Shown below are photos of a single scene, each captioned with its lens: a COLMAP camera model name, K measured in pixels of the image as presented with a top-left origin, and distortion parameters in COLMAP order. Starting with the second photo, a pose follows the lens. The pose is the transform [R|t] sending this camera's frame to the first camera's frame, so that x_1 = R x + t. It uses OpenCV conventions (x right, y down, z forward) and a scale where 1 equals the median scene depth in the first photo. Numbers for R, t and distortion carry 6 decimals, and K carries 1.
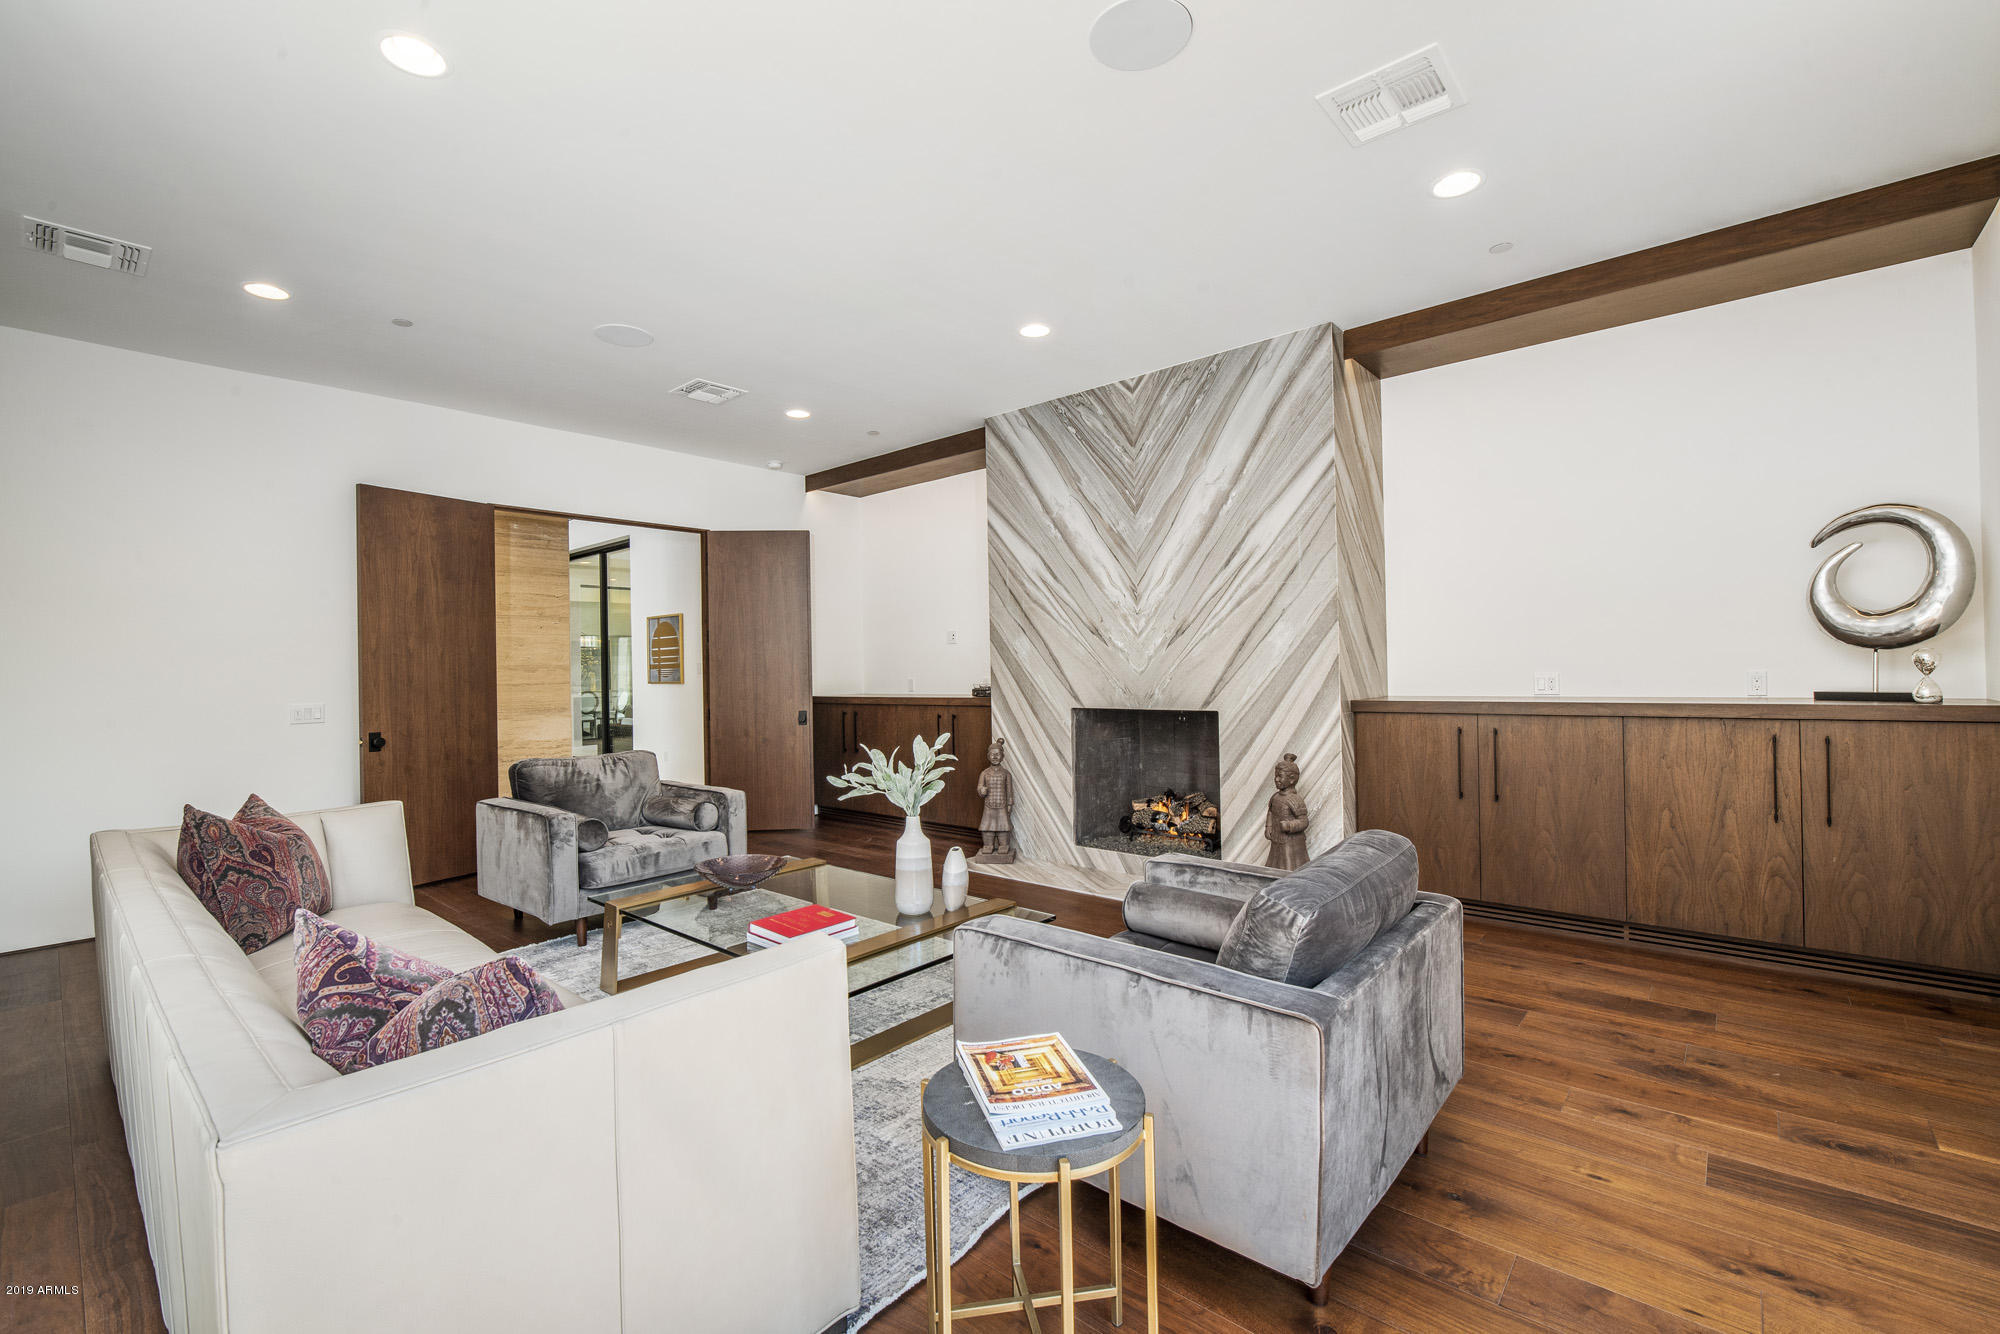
lens RADIAL K [[862.5, 0, 1000.1], [0, 862.5, 671.3], [0, 0, 1]] dist [-0.001005, -0.000511]
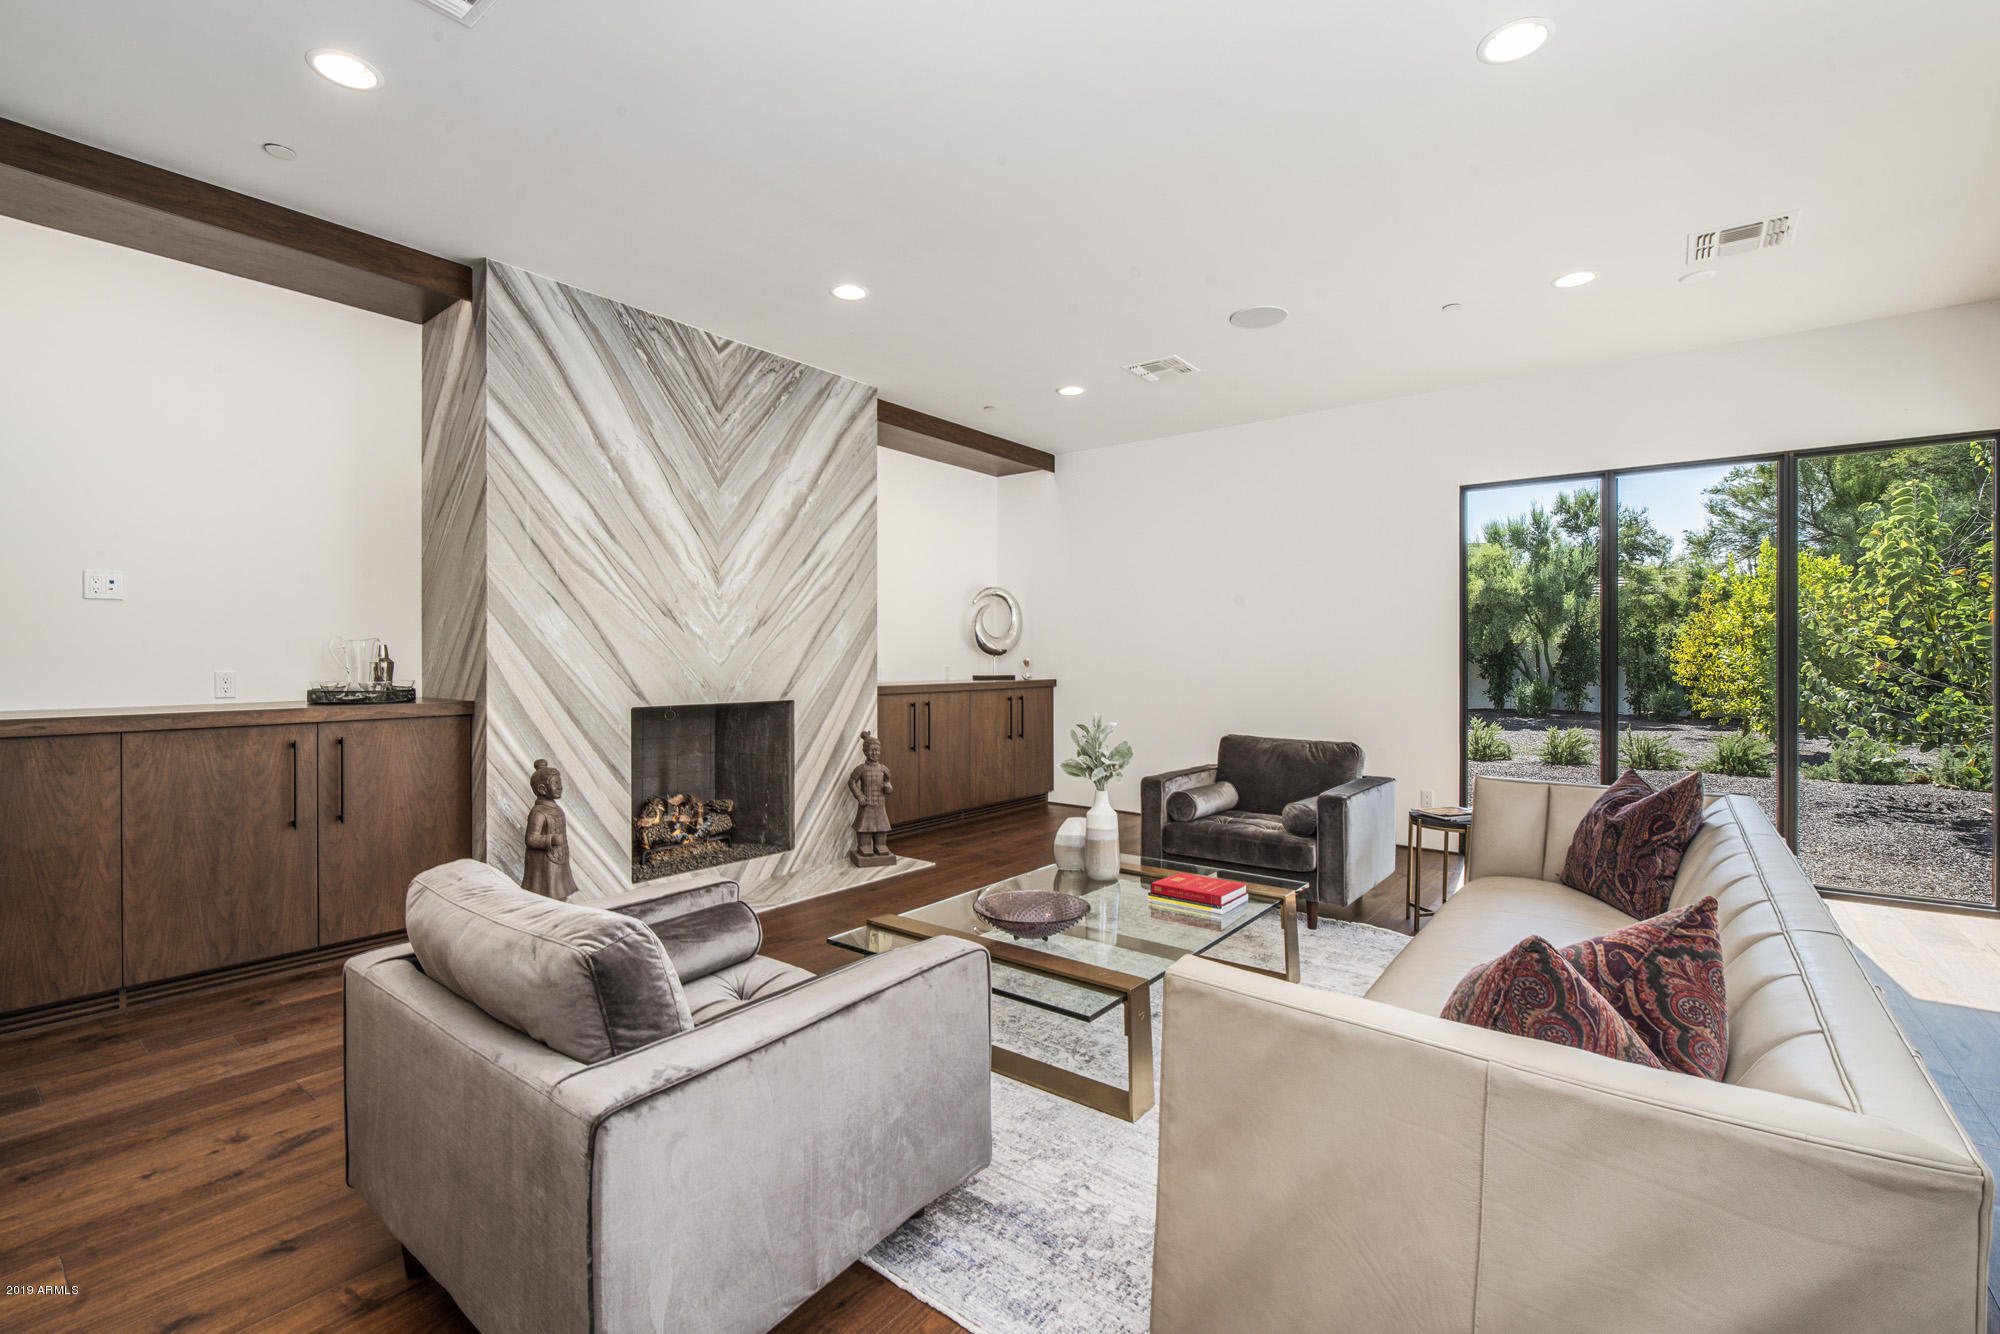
lens RADIAL K [[862.5, 0, 1001.1], [0, 862.5, 665.3], [0, 0, 1]] dist [-0.001005, -0.000511]
pose [[-0.049757, 0.009683, 0.998714, -0.760130], [0.002153, 0.999952, -0.009587, 0.012863], [-0.998759, 0.001673, -0.049776, 0.754073]]
